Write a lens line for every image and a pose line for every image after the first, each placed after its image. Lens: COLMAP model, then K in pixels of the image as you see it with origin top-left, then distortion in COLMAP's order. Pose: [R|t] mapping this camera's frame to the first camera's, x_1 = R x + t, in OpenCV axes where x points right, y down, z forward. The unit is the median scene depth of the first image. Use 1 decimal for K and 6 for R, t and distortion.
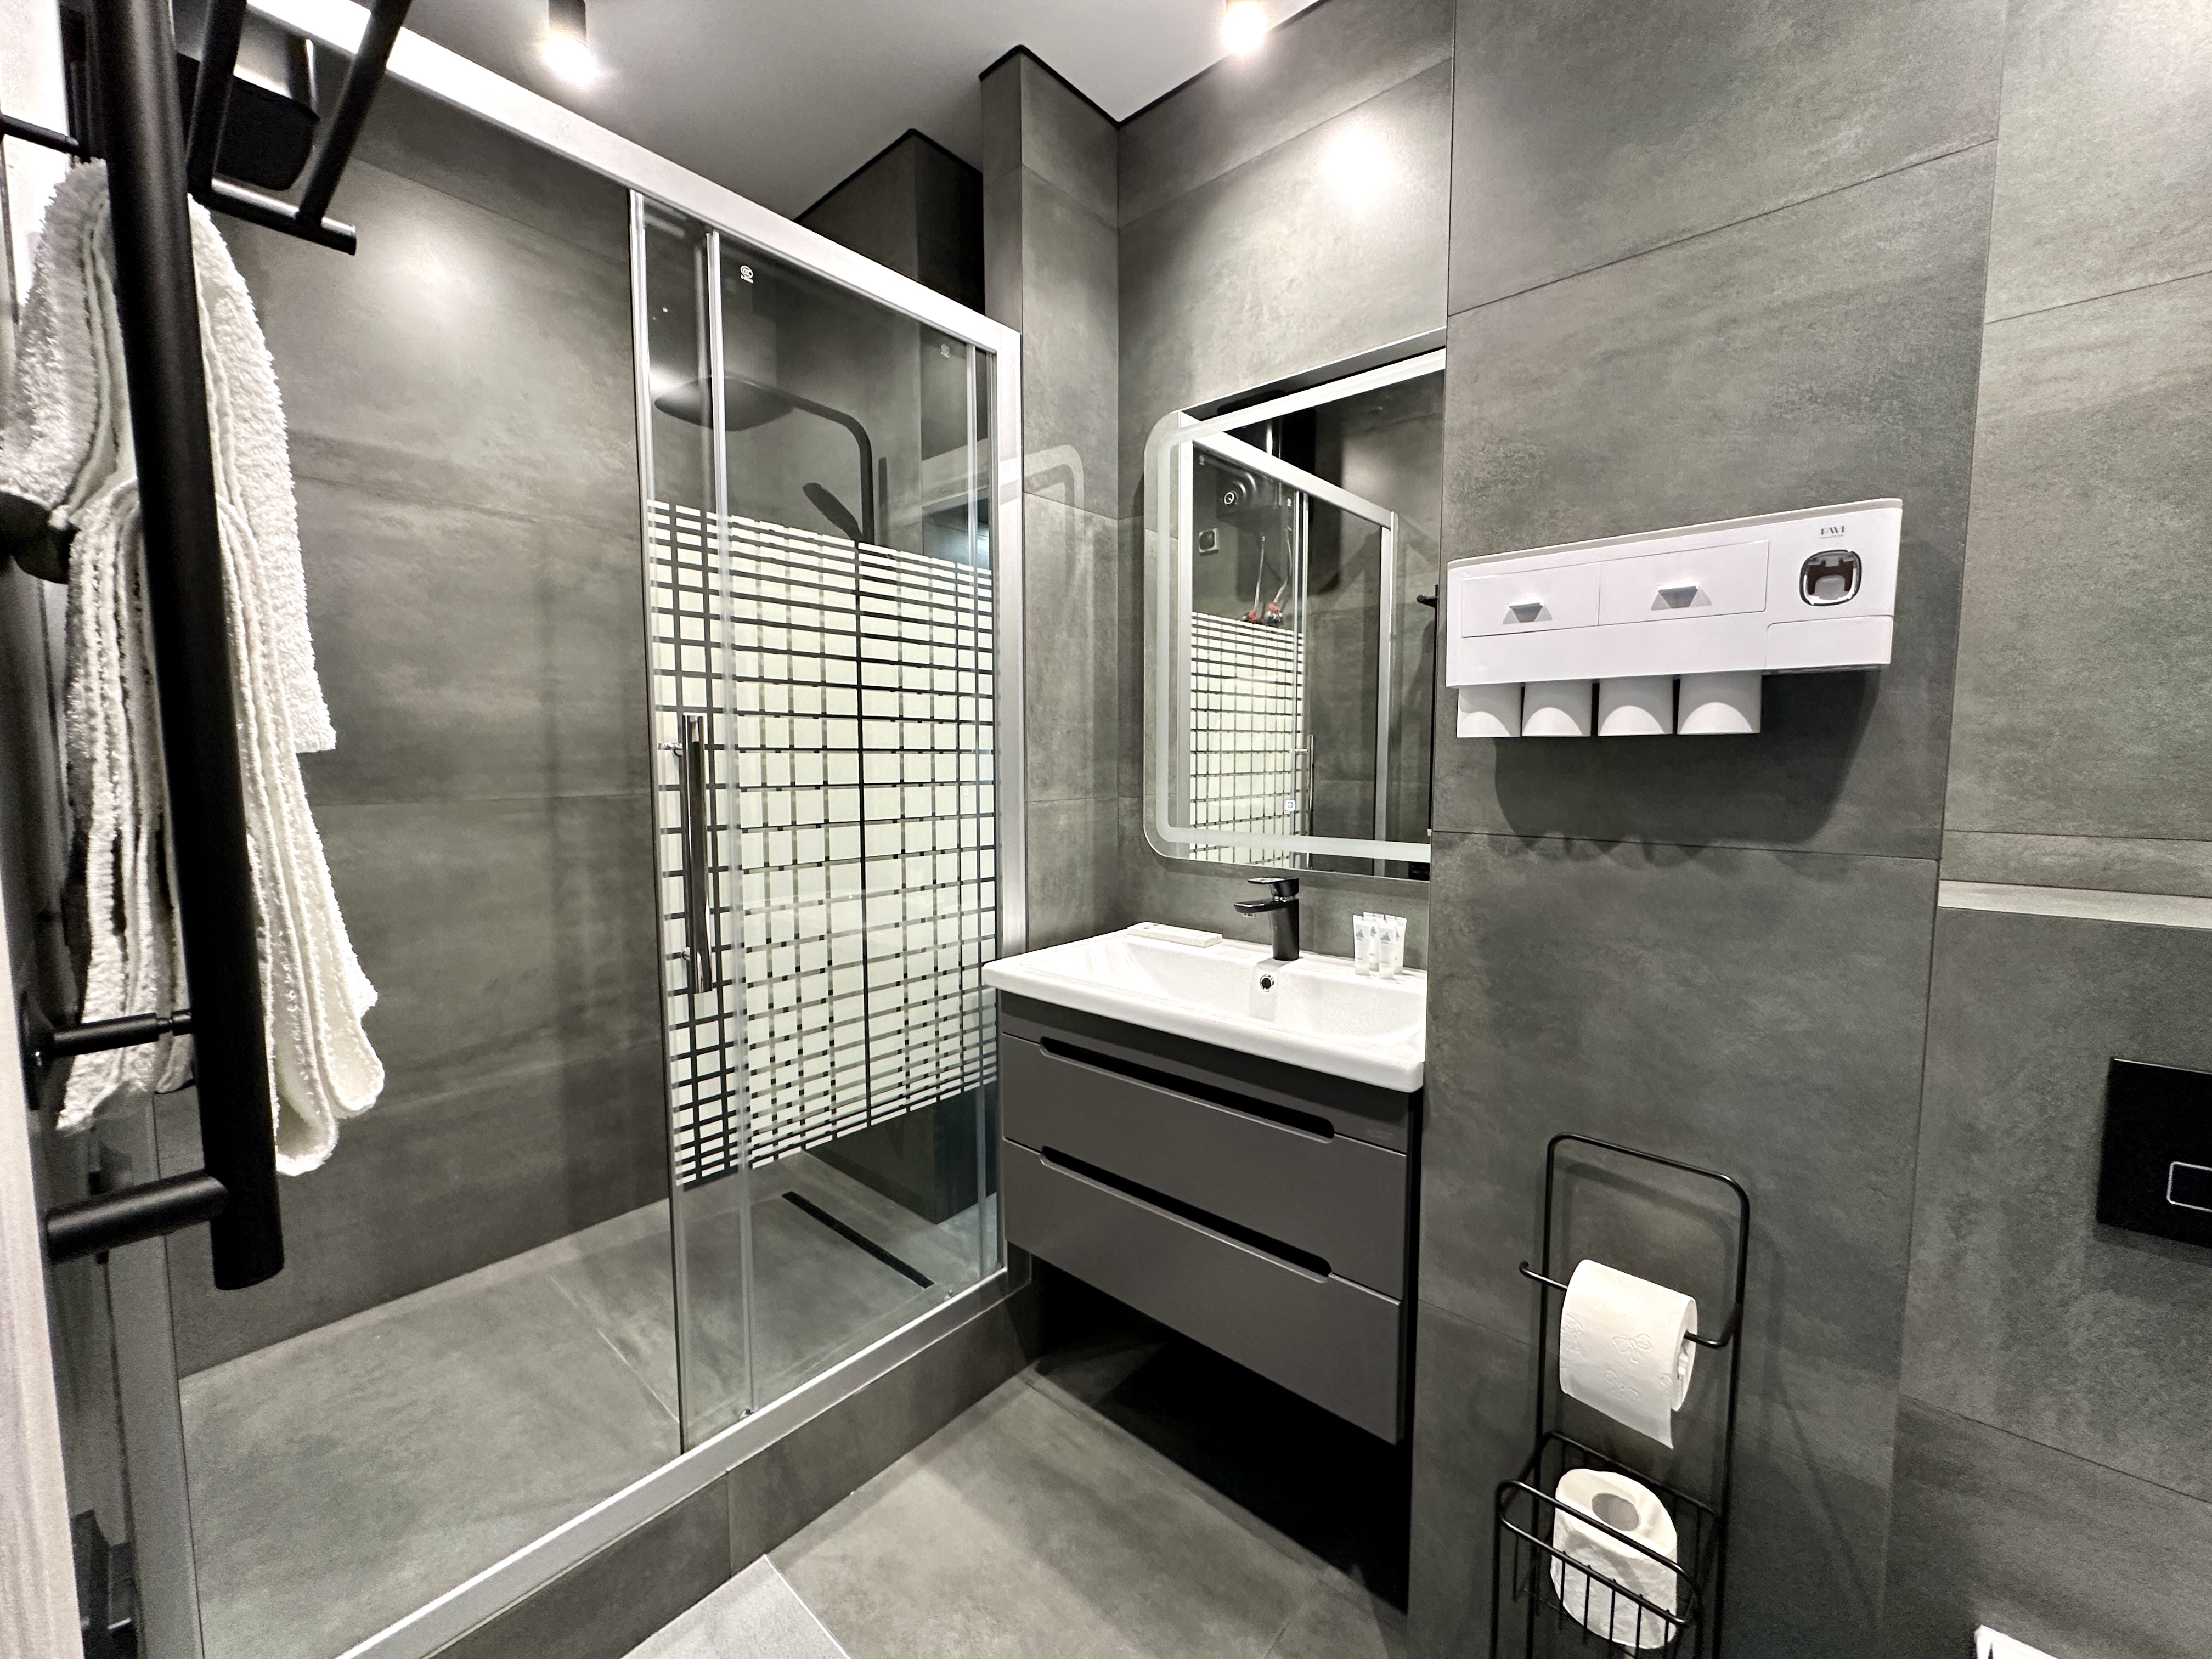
lens RADIAL K [[886.8, 0, 1102.0], [0, 886.8, 828.0], [0, 0, 1]] dist [-0.009377, 0.003204]
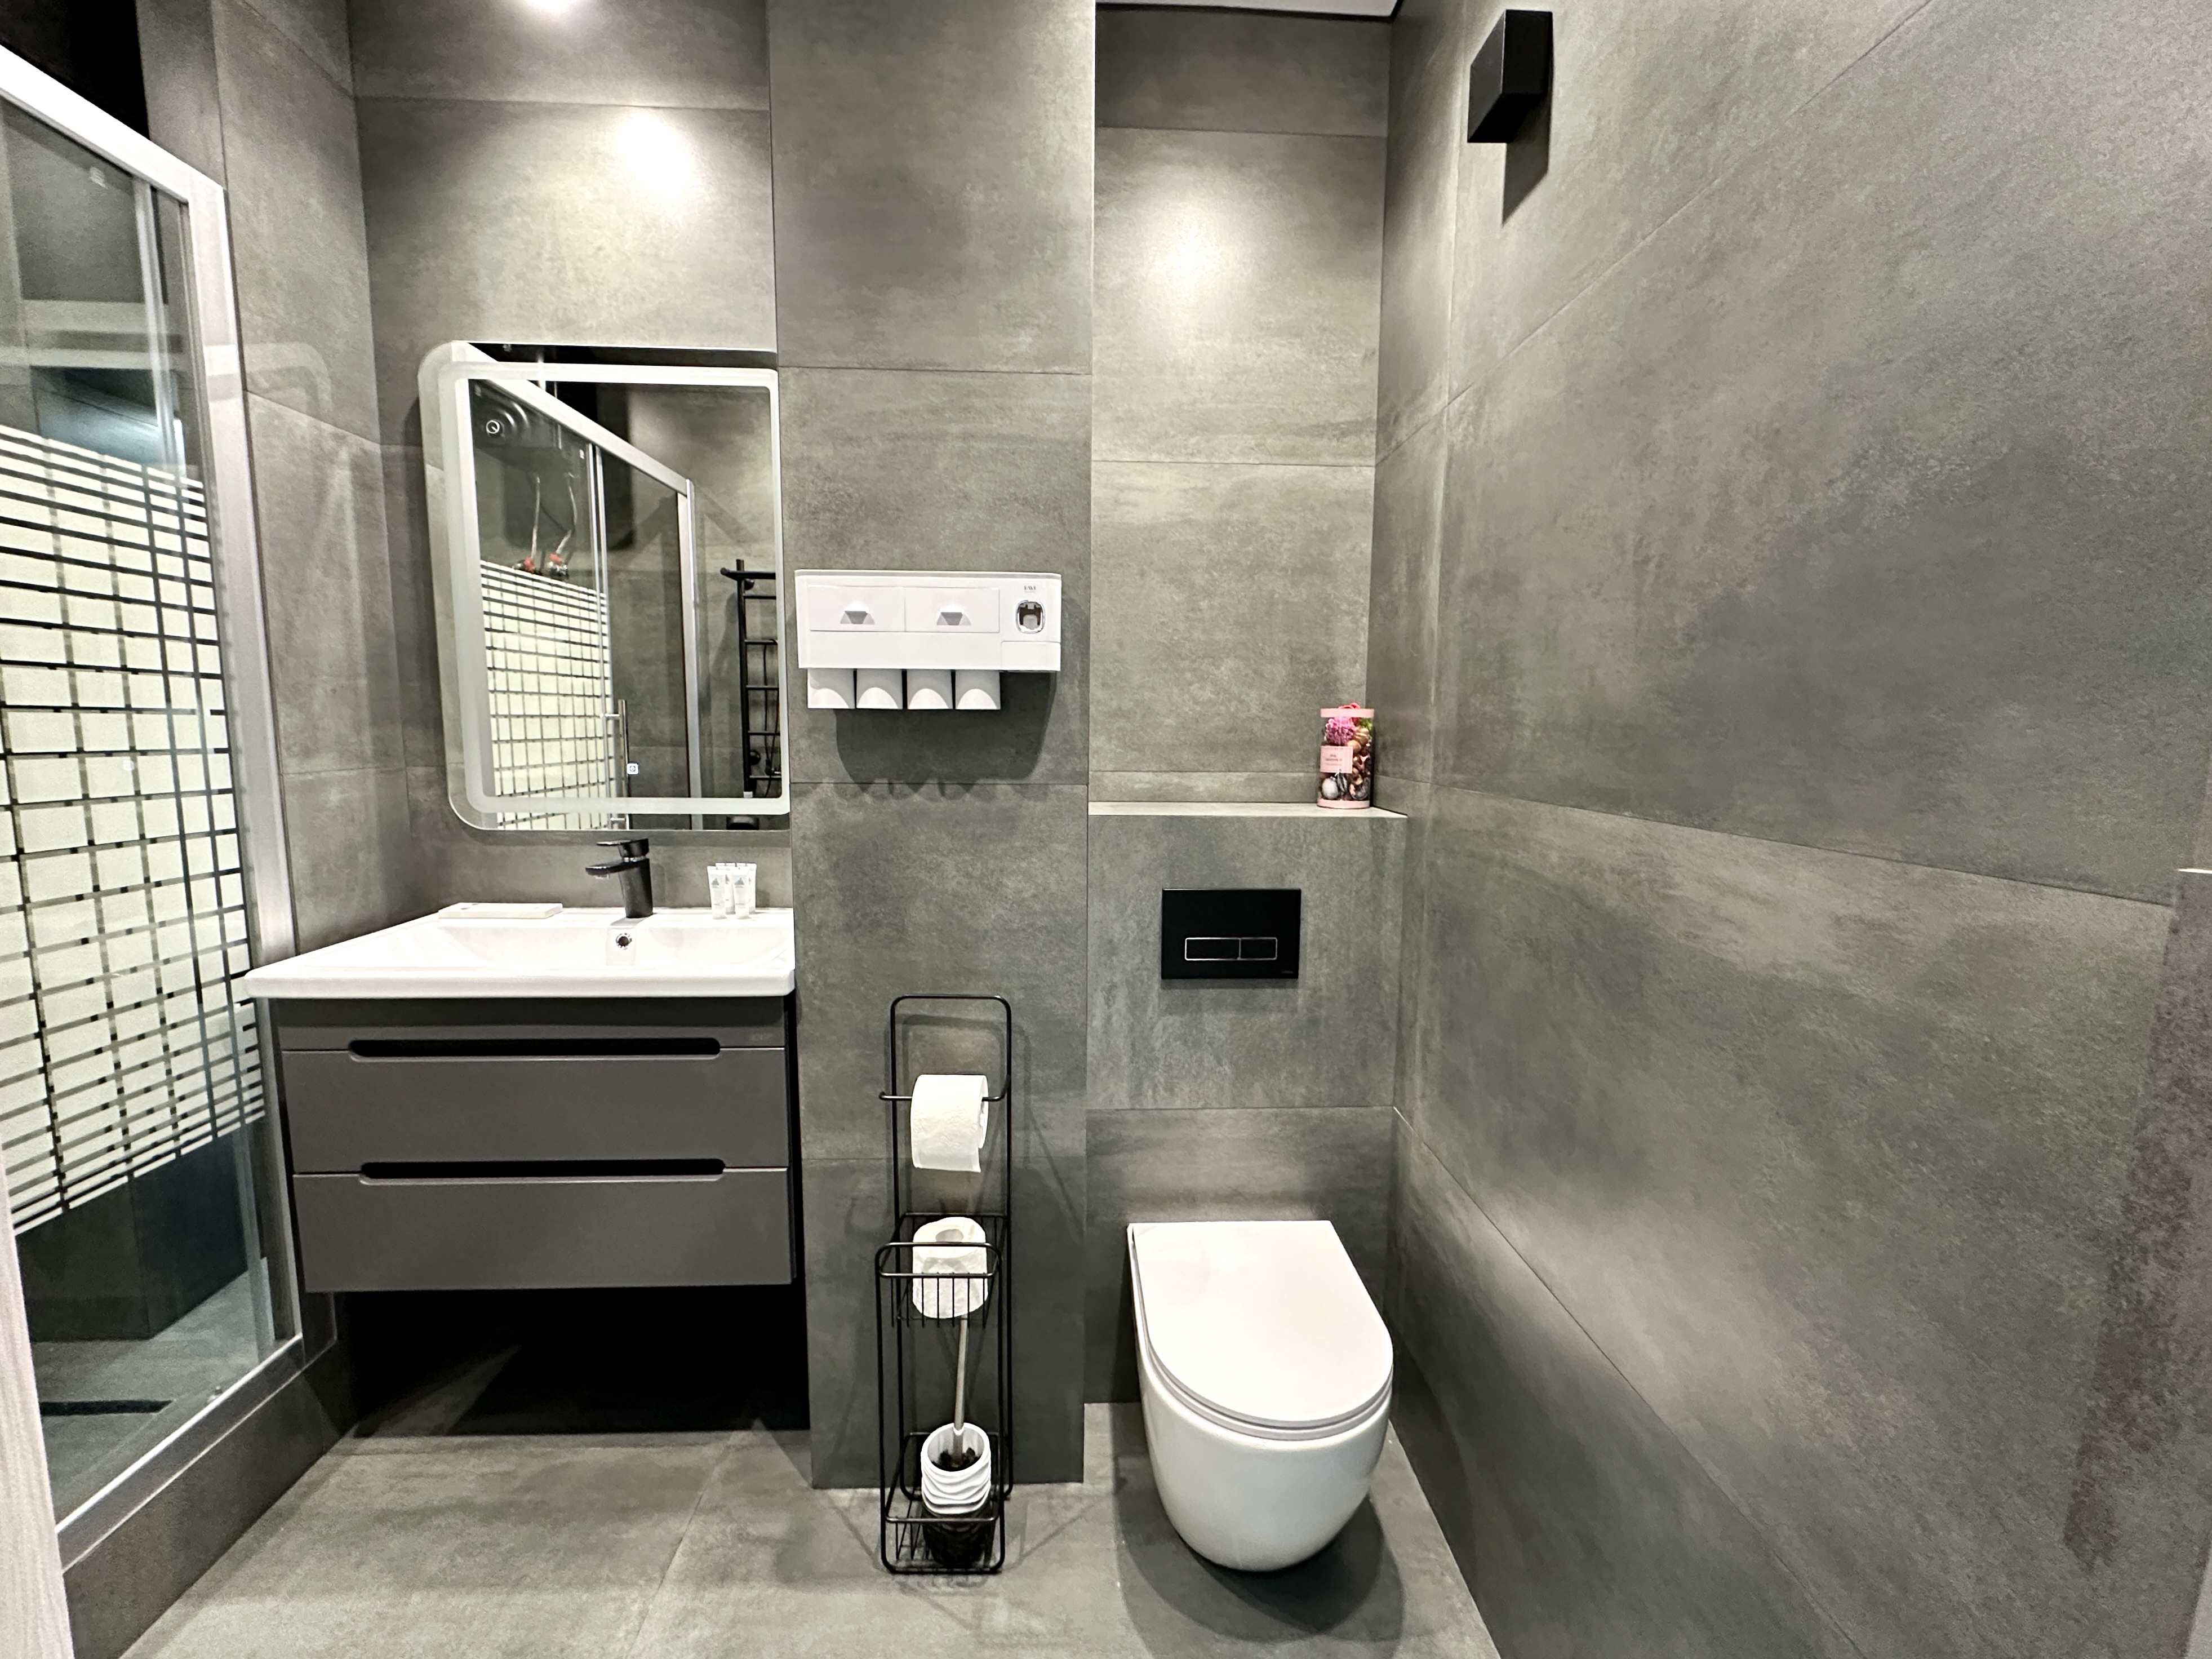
lens RADIAL K [[886.9, 0, 1100.3], [0, 886.9, 827.9], [0, 0, 1]] dist [-0.009377, 0.003204]
pose [[0.724506, -0.072511, 0.685444, -0.104225], [0.046680, 0.997330, 0.056164, 0.010403], [-0.687686, -0.008695, 0.725956, -0.126469]]
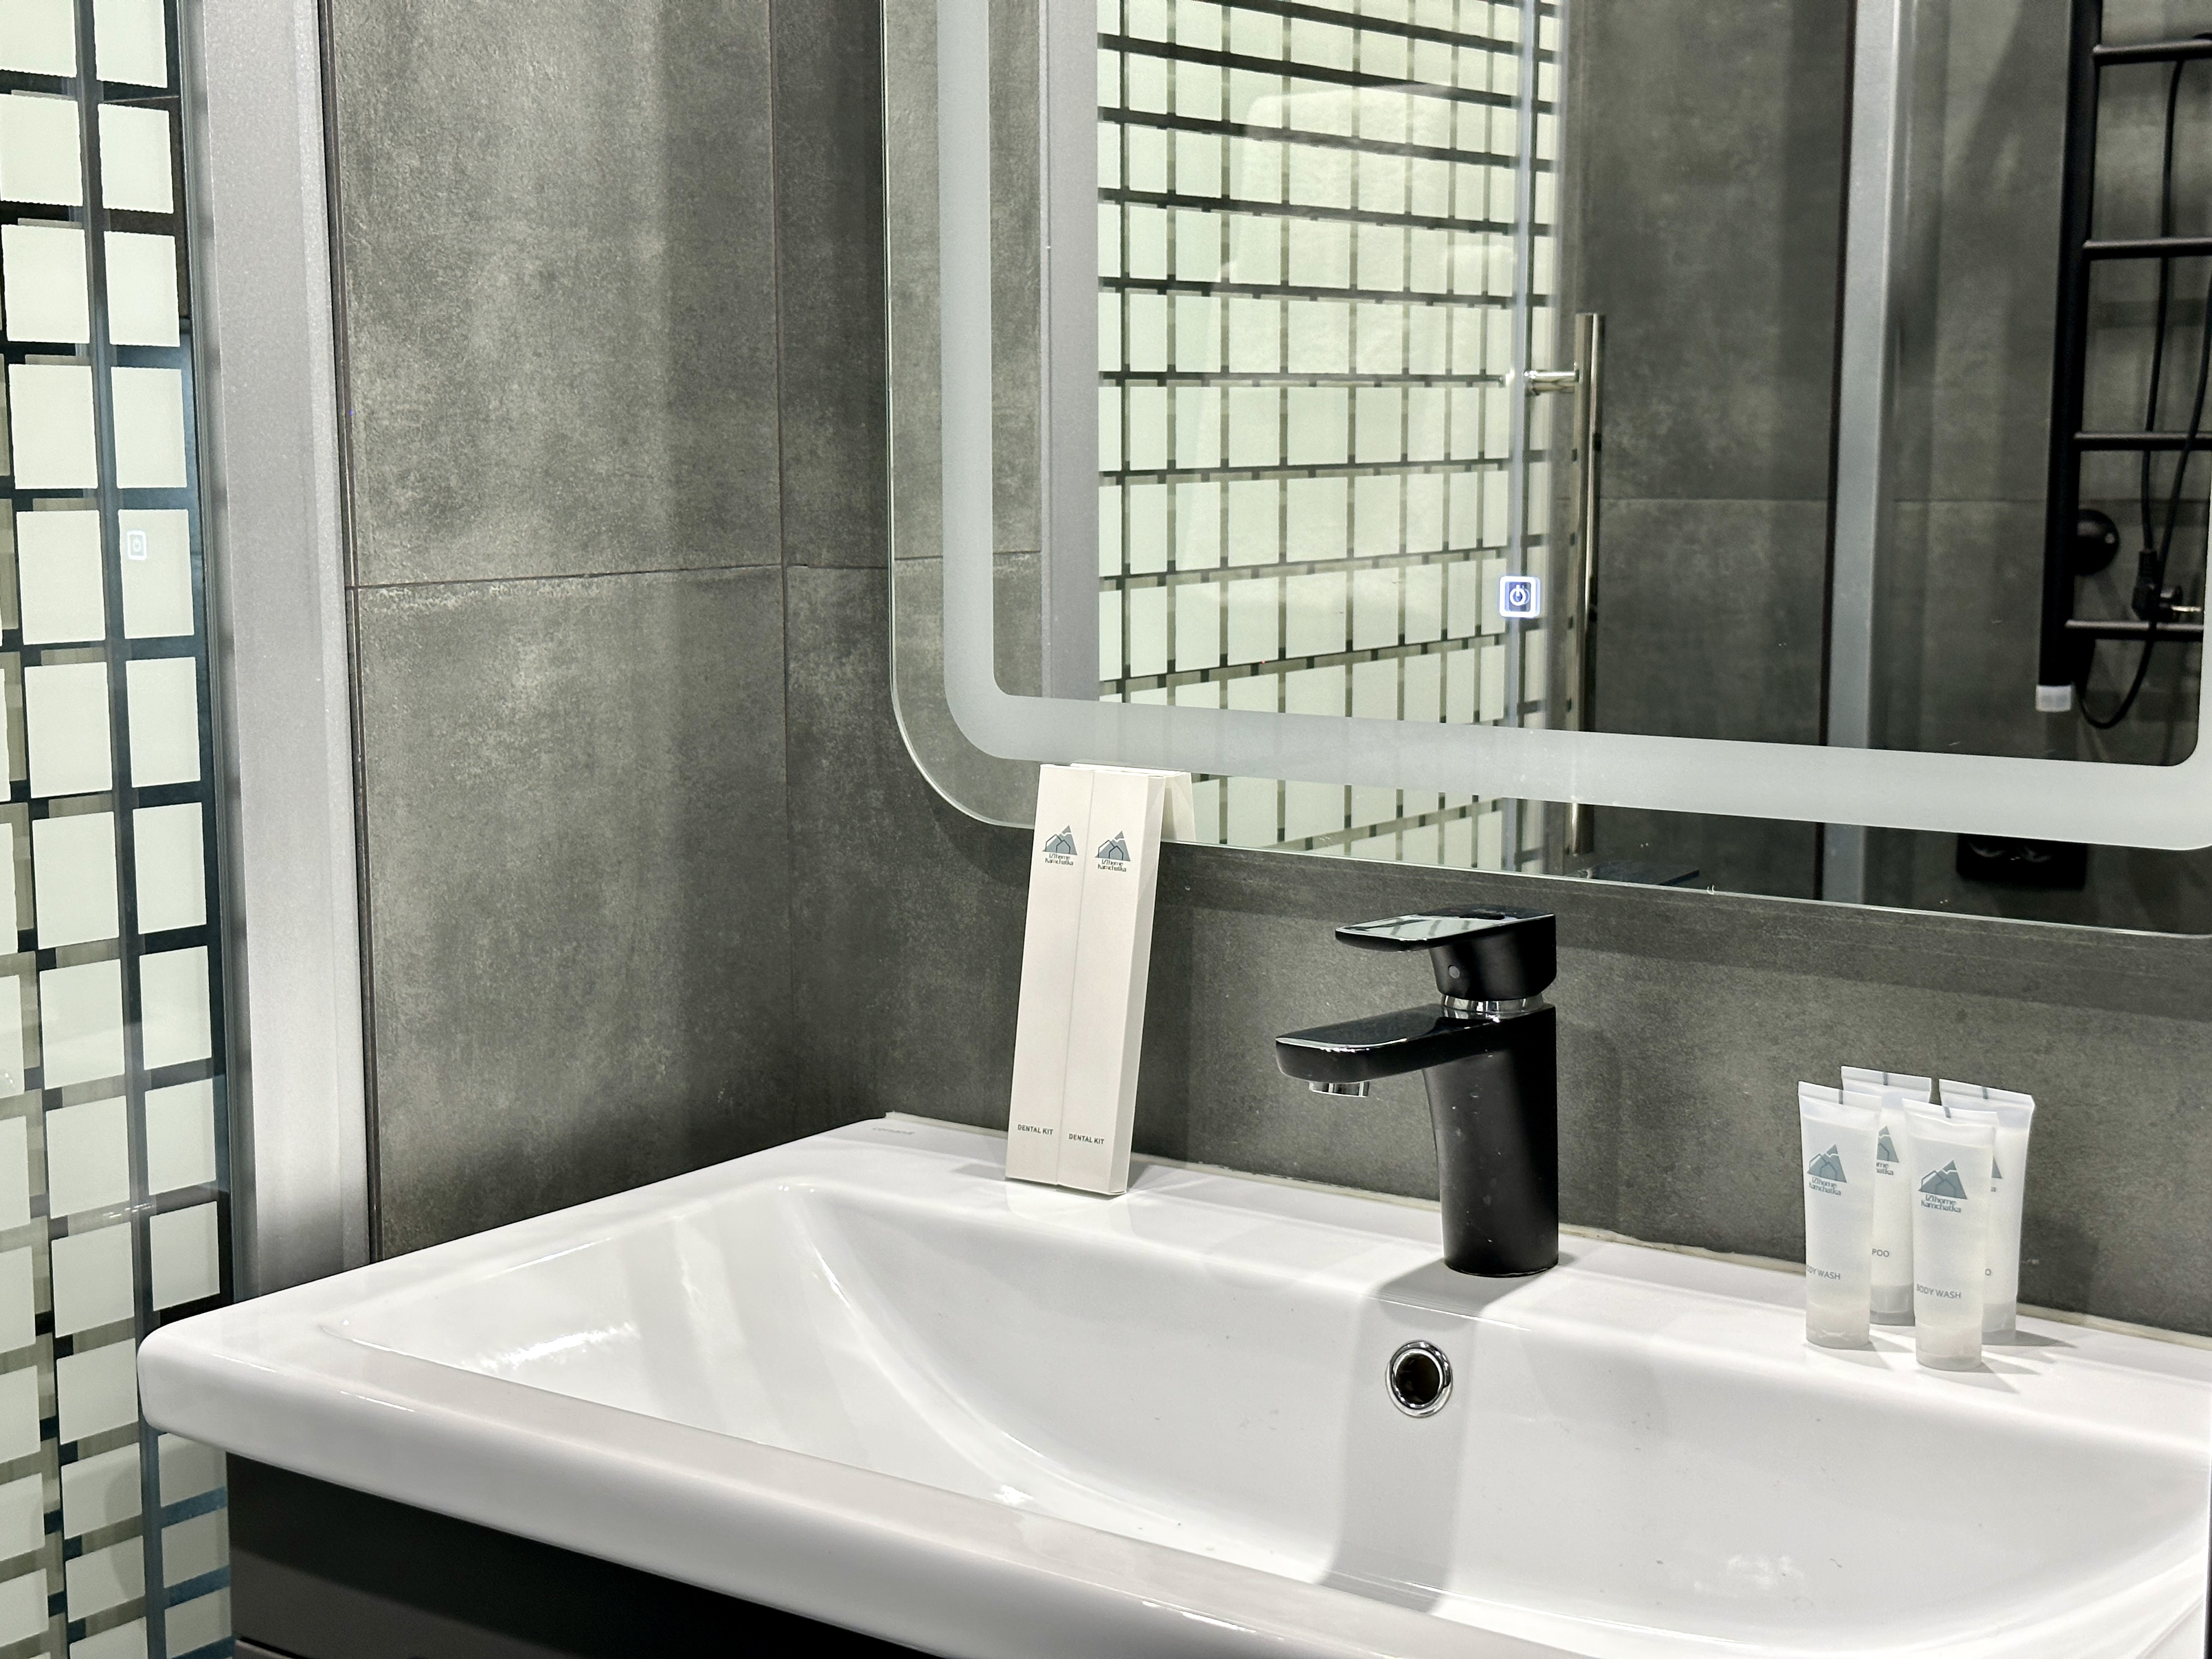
lens RADIAL K [[3194.1, 0, 1113.9], [0, 3194.1, 849.8], [0, 0, 1]] dist [0.129868, 0.000000]
pose [[0.995758, -0.012856, 0.091103, 0.032028], [0.008068, 0.998577, 0.052724, -0.005020], [-0.091651, -0.051765, 0.994445, 0.182924]]
